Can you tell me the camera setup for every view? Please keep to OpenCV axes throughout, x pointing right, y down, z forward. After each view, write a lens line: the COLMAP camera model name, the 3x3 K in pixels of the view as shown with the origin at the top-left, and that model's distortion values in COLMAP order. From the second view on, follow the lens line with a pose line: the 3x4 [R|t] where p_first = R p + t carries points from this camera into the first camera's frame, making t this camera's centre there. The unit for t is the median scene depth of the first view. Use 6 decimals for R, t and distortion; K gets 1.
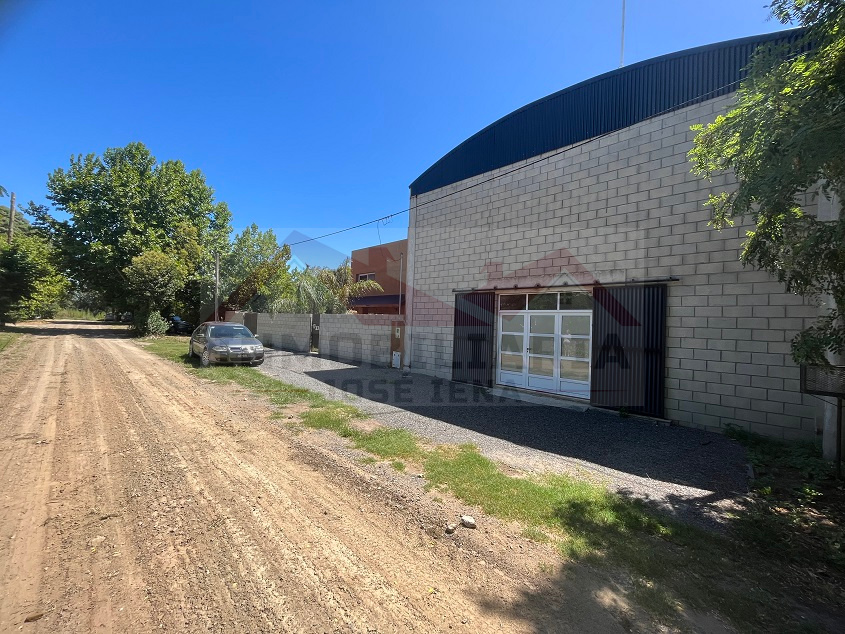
lens RADIAL K [[339.2, 0, 425.7], [0, 339.2, 309.3], [0, 0, 1]] dist [-0.000354, 0.000014]
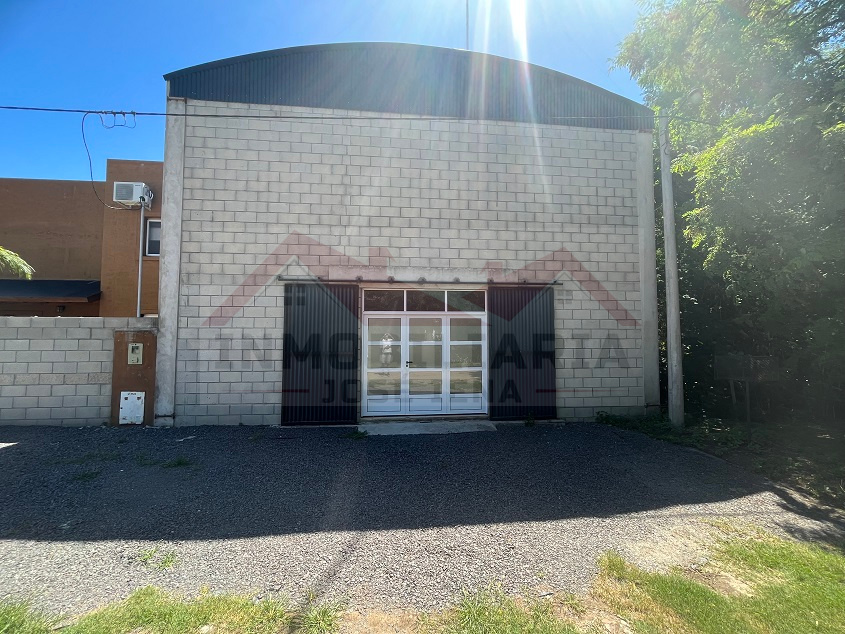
lens RADIAL K [[339.2, 0, 423.2], [0, 339.2, 313.5], [0, 0, 1]] dist [-0.000354, 0.000014]
pose [[0.652465, 0.012494, 0.757716, -0.254566], [-0.009900, 0.999919, -0.007962, 0.012903], [-0.757754, -0.002306, 0.652536, 0.483922]]
